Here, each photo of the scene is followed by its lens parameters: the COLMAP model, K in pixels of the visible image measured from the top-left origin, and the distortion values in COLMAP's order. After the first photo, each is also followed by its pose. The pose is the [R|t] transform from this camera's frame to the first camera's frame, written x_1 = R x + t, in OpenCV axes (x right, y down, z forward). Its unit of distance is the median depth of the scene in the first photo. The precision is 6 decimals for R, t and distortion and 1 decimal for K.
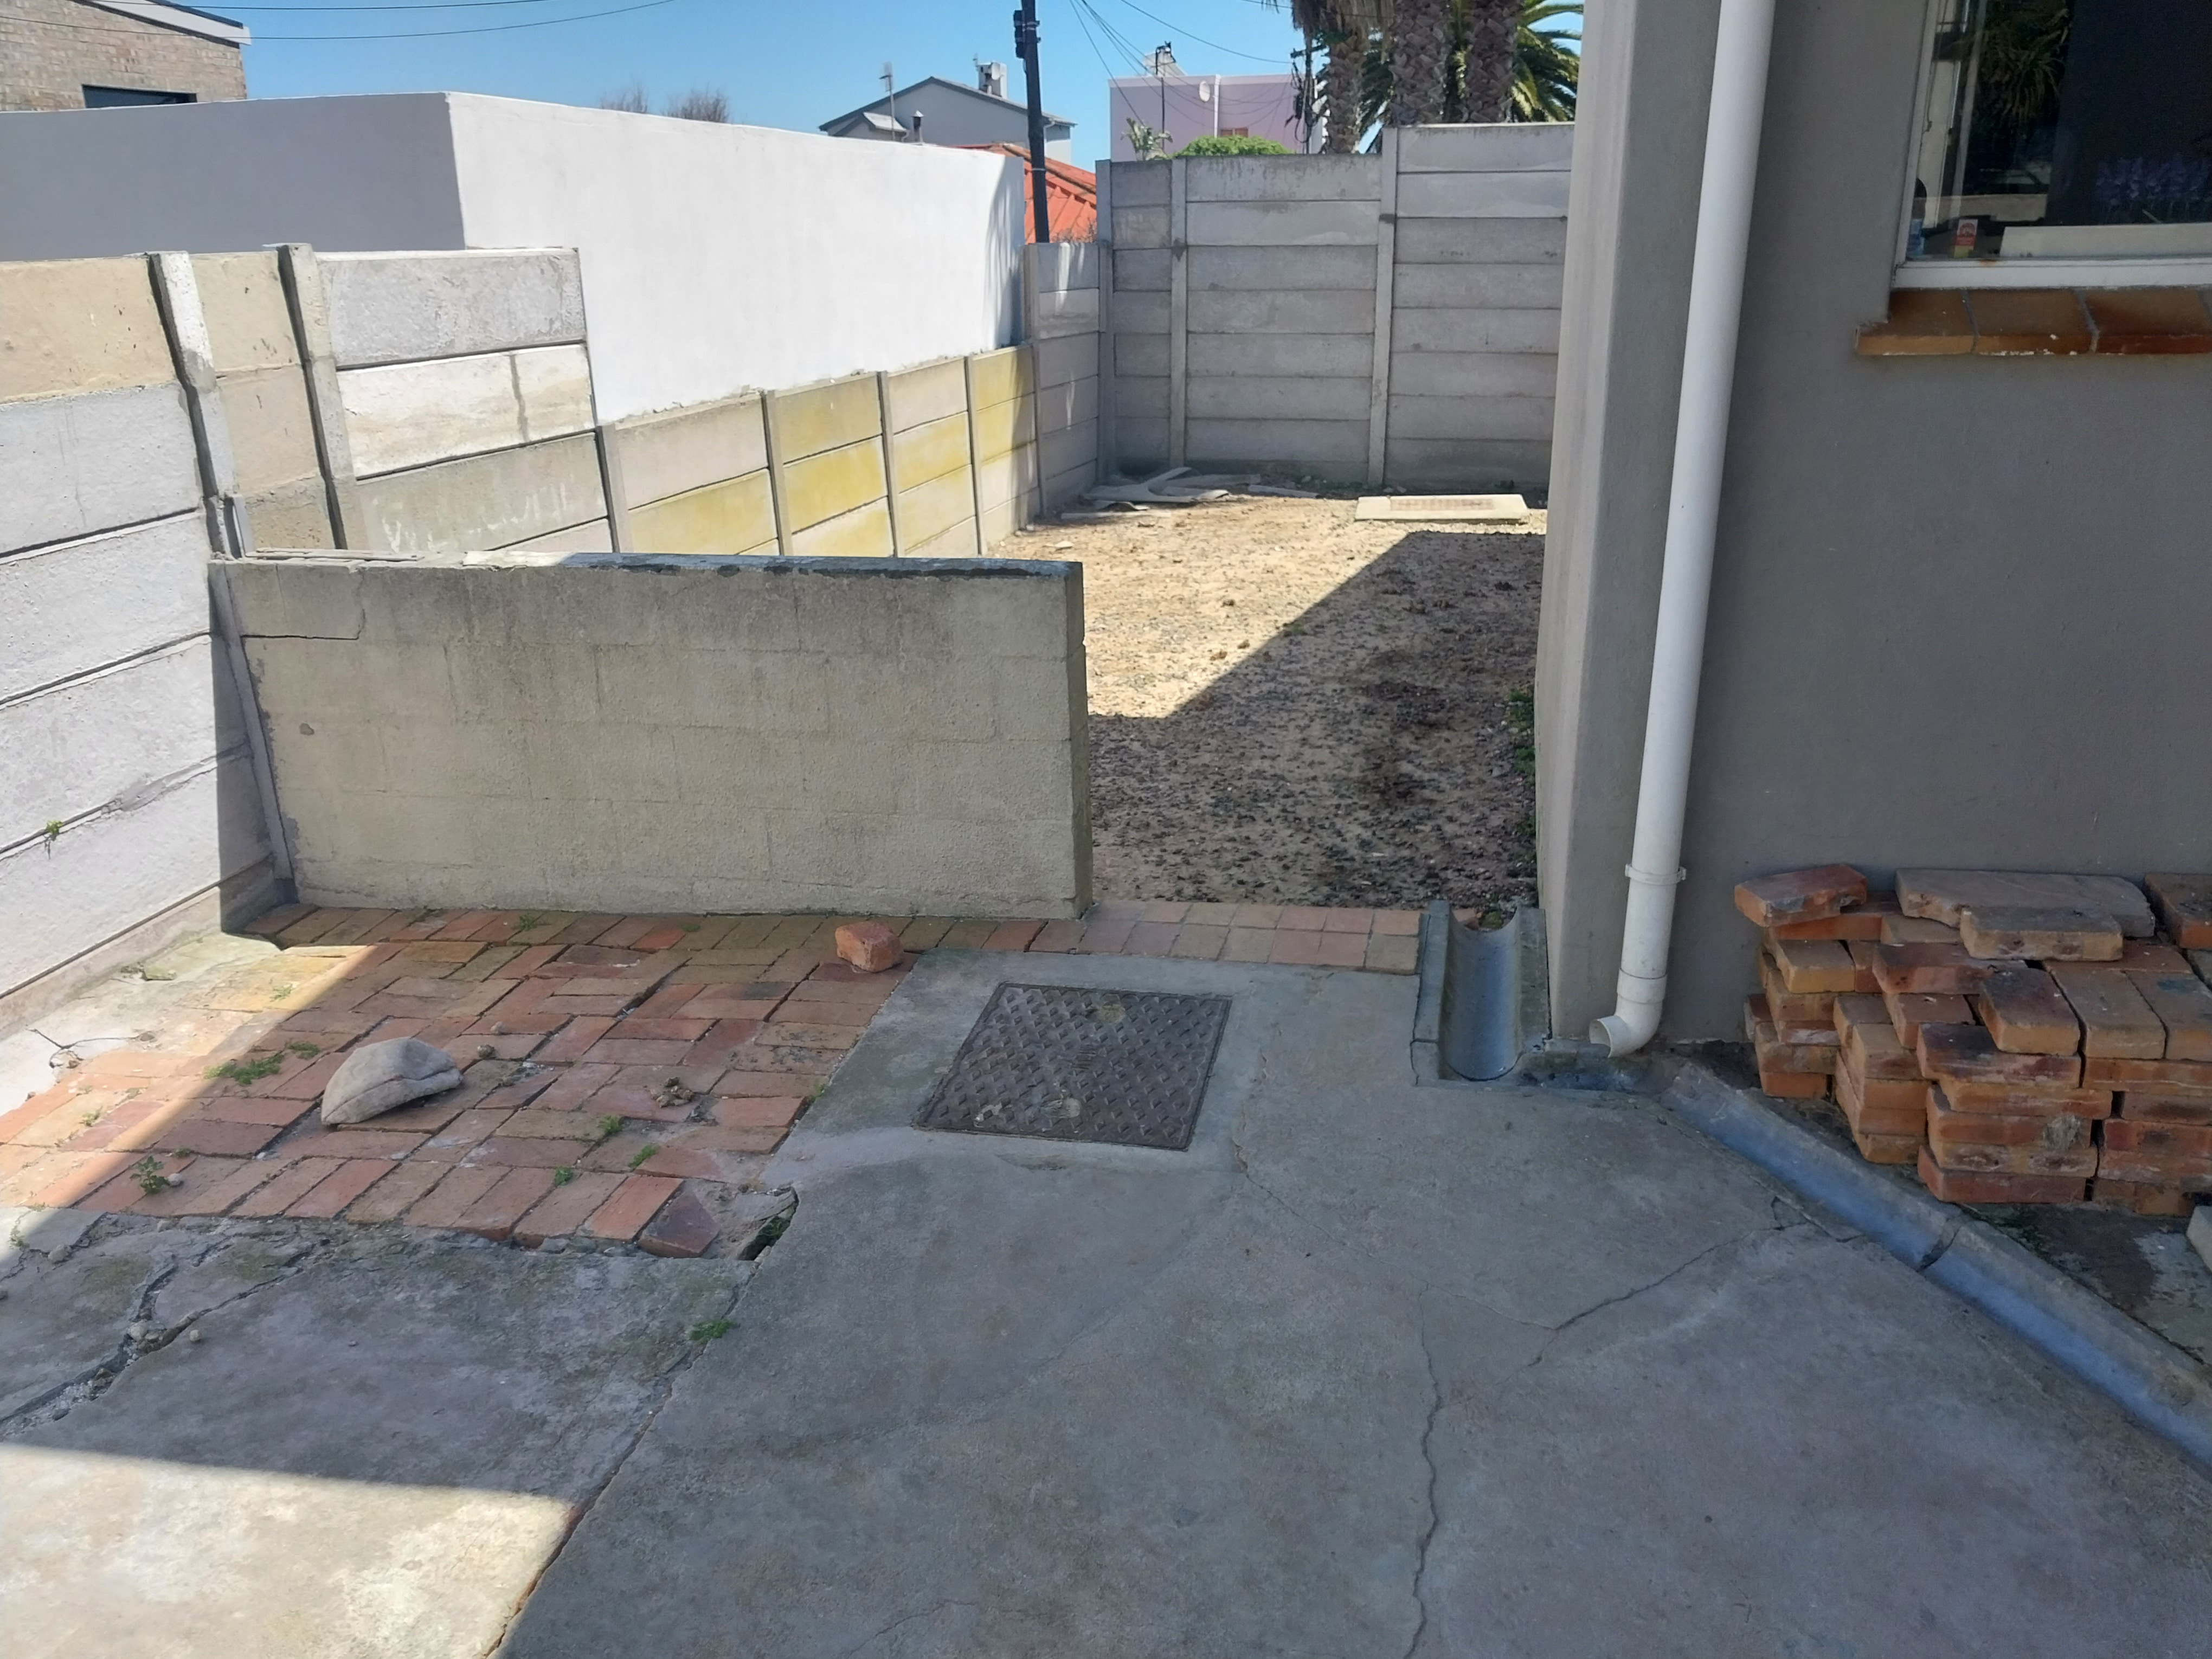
lens RADIAL K [[1779.5, 0, 1108.9], [0, 1779.5, 891.1], [0, 0, 1]] dist [-0.003745, -0.048656]
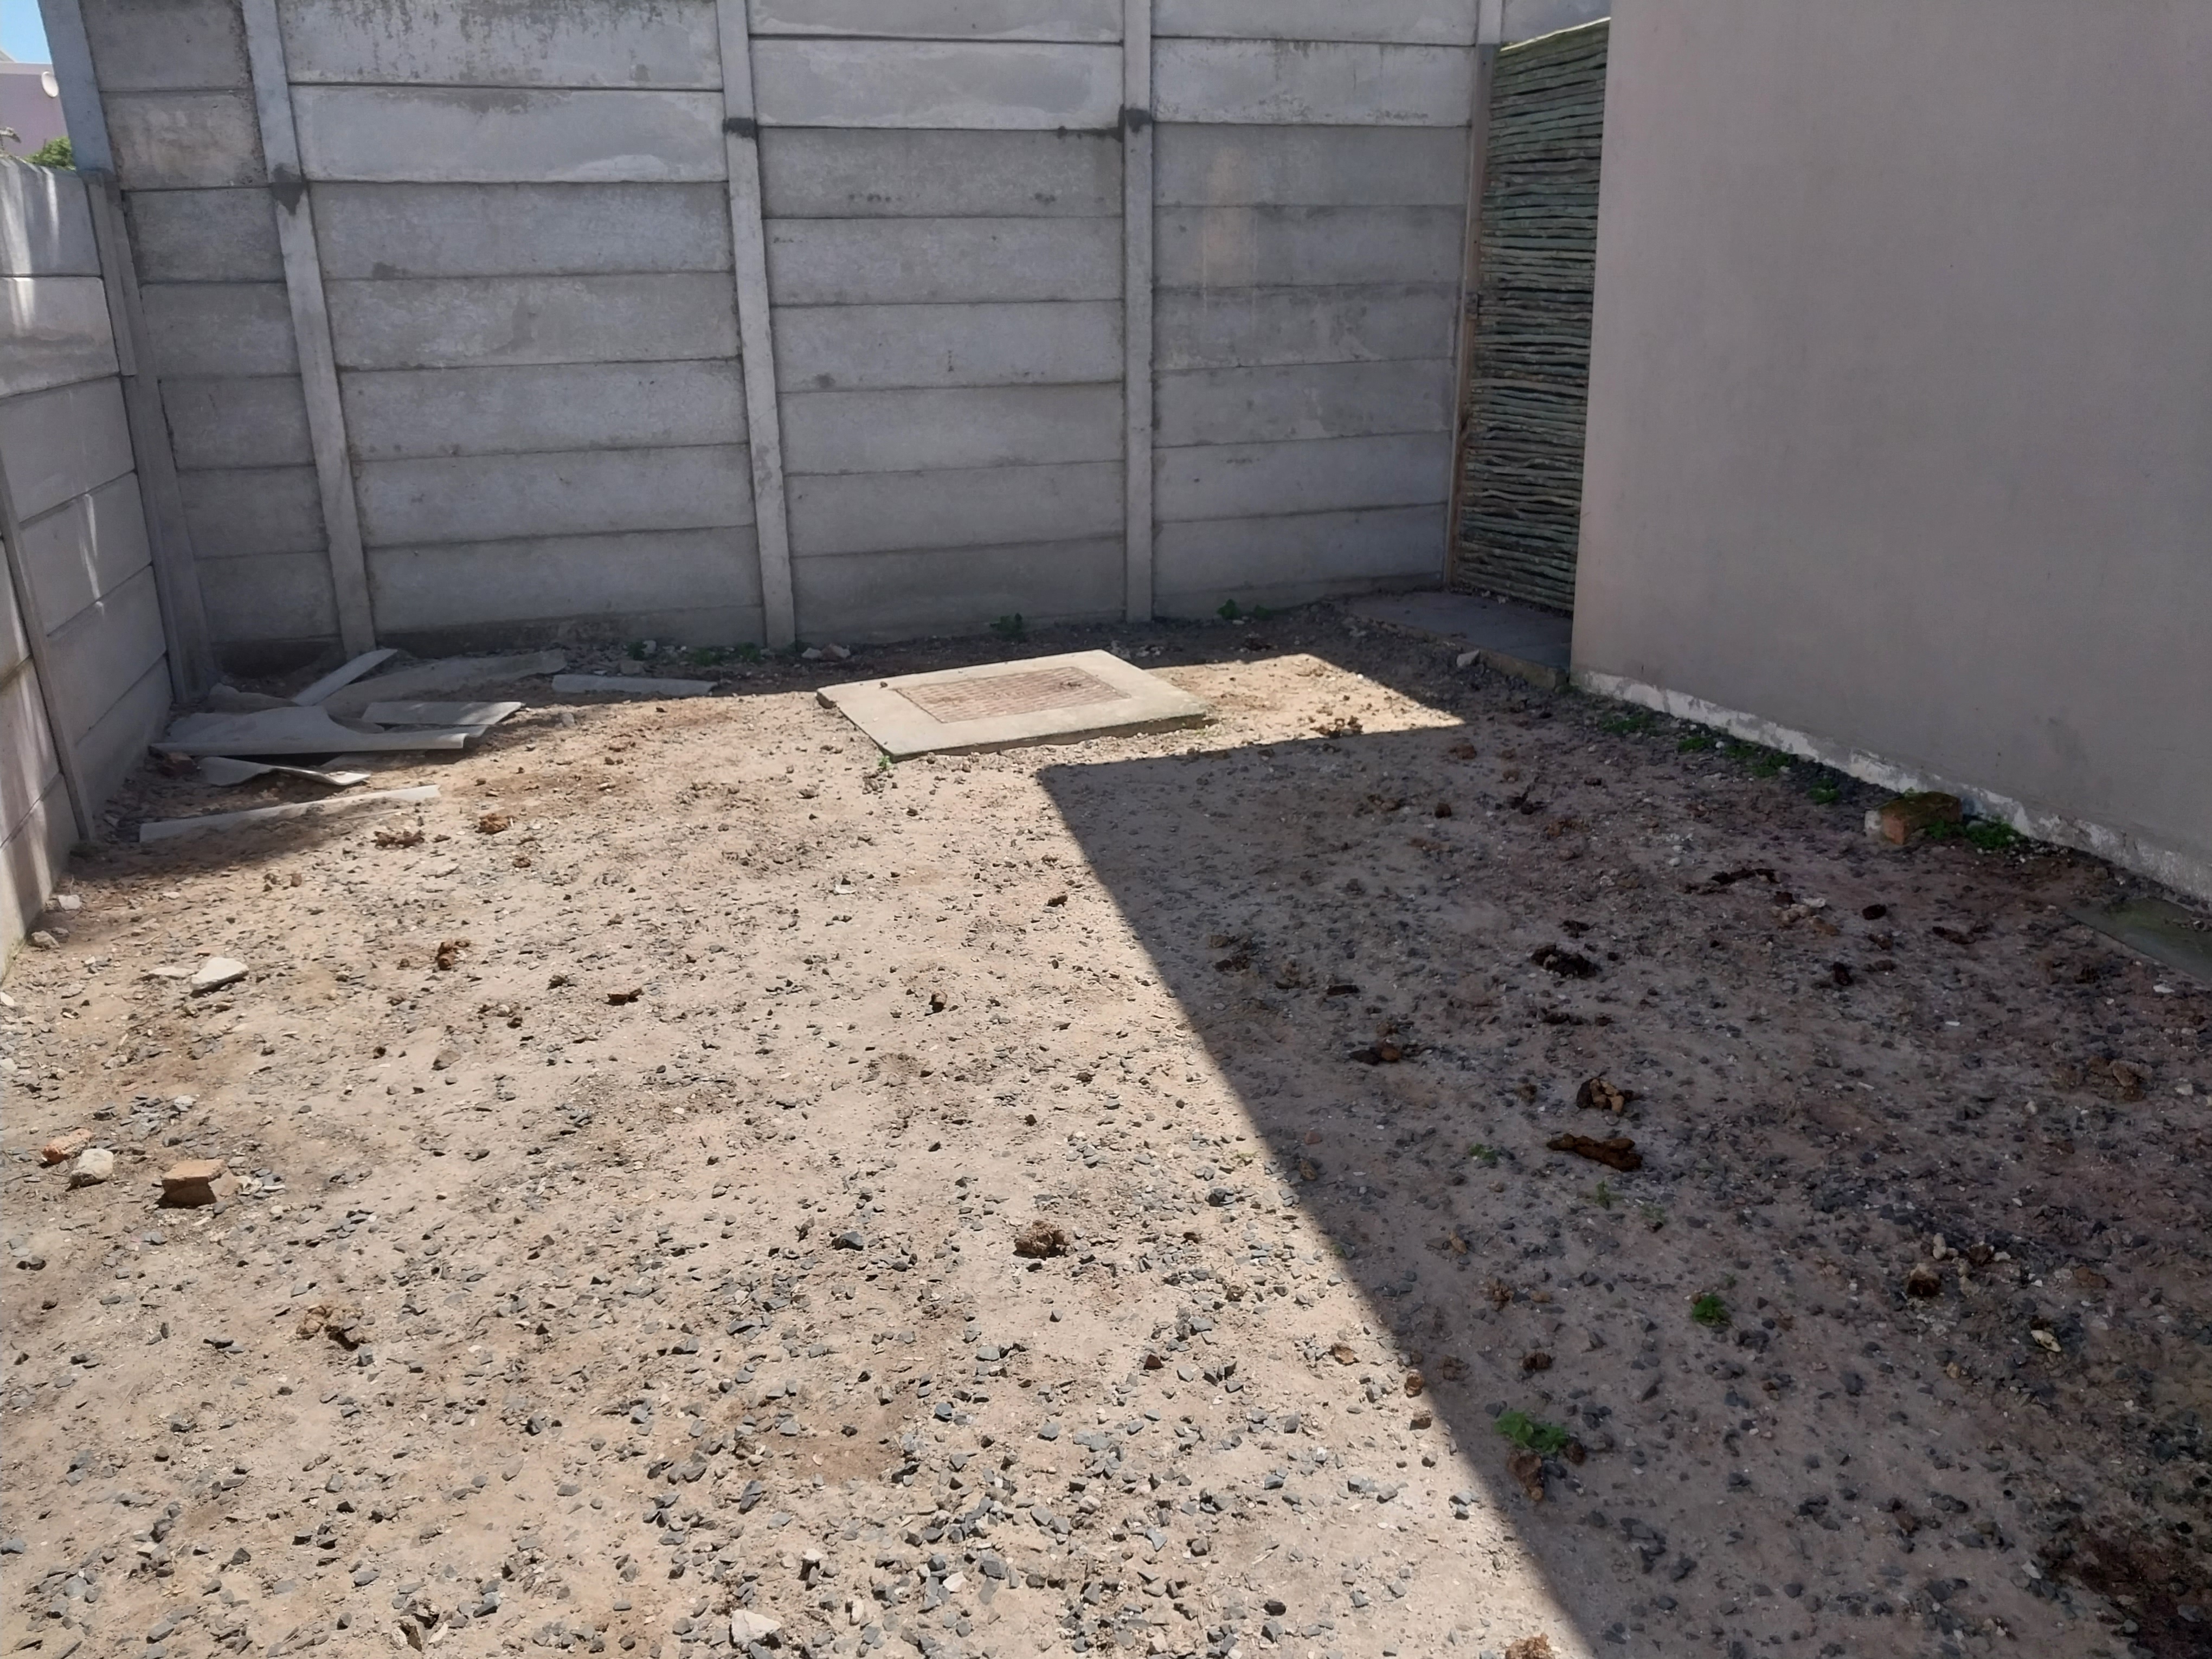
lens RADIAL K [[1823.8, 0, 1106.0], [0, 1823.8, 829.5], [0, 0, 1]] dist [0.130405, -0.131775]
pose [[0.858498, -0.167640, 0.484641, -0.041375], [0.195702, 0.980635, -0.007460, -0.155375], [-0.474006, 0.101250, 0.874681, 0.496749]]
